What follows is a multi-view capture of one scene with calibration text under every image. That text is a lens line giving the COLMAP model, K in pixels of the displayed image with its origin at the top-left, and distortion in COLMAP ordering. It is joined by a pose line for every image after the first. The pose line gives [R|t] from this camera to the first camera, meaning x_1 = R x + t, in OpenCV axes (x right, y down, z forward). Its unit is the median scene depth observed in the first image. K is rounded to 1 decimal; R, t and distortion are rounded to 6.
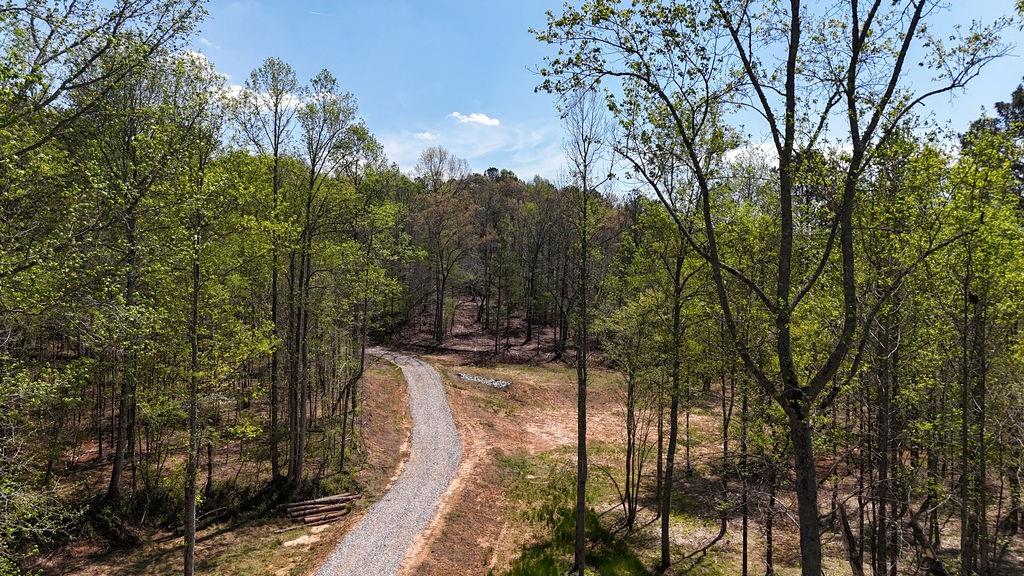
lens RADIAL K [[758.0, 0, 529.5], [0, 758.0, 281.3], [0, 0, 1]] dist [0.076547, -0.076142]
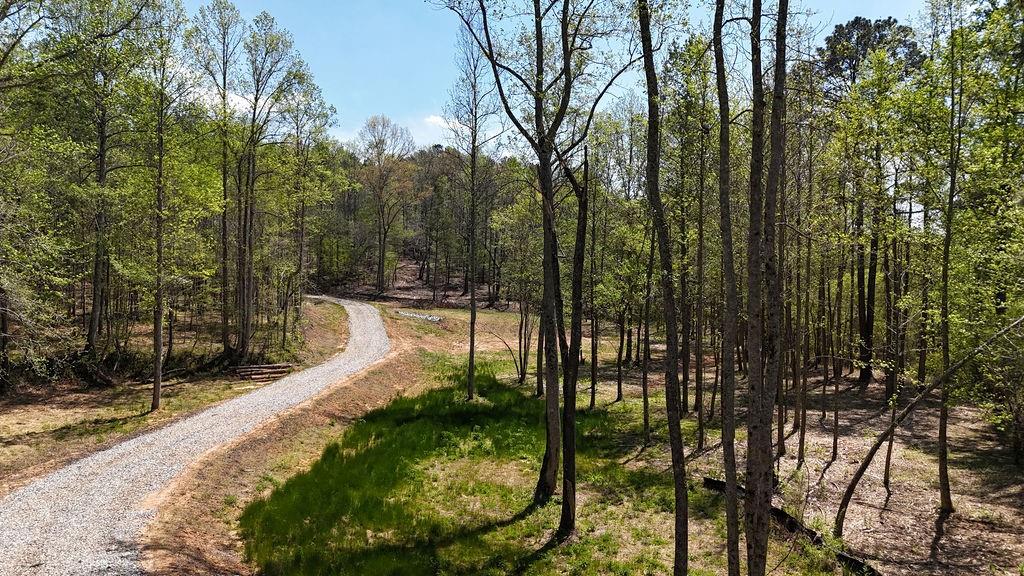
lens RADIAL K [[758.0, 0, 535.2], [0, 758.0, 287.2], [0, 0, 1]] dist [0.076547, -0.076142]
pose [[0.998112, -0.003801, 0.061300, 0.040894], [0.003449, 0.999977, 0.005851, 0.082104], [-0.061321, -0.005629, 0.998102, -0.119137]]
